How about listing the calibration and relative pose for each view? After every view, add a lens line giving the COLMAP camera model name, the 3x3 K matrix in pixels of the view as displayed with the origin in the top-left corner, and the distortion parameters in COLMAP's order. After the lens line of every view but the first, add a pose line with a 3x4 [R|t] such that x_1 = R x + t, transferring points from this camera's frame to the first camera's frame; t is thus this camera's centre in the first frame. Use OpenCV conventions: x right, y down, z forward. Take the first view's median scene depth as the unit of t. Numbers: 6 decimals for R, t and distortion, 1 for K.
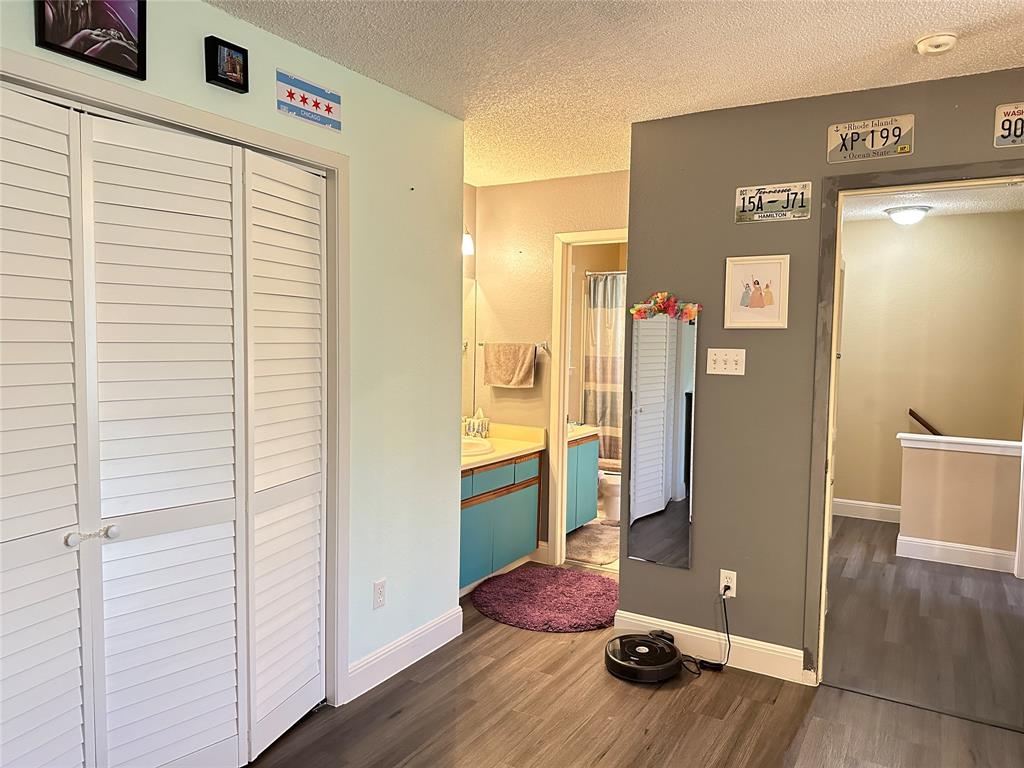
lens RADIAL K [[712.1, 0, 515.6], [0, 712.1, 382.6], [0, 0, 1]] dist [0.093294, -0.124697]
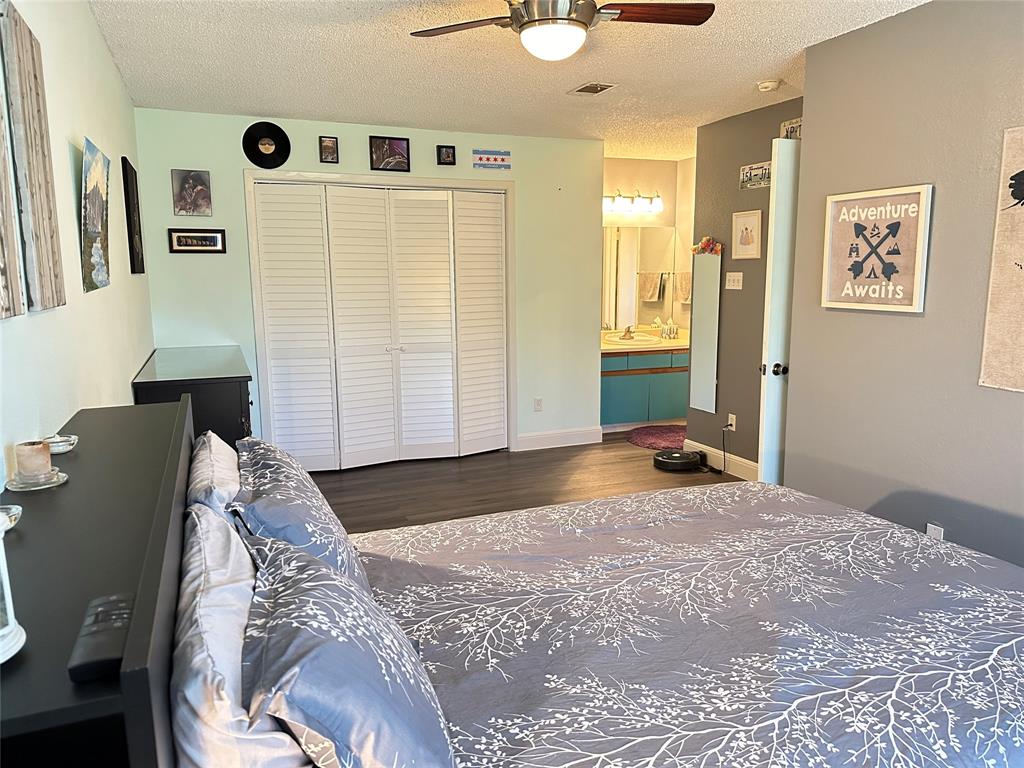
lens RADIAL K [[712.1, 0, 516.0], [0, 712.1, 387.2], [0, 0, 1]] dist [0.093294, -0.124697]
pose [[0.803615, 0.071075, -0.590890, 0.985592], [-0.012474, 0.994637, 0.102676, 0.052631], [0.595019, -0.075141, 0.800192, -0.635365]]
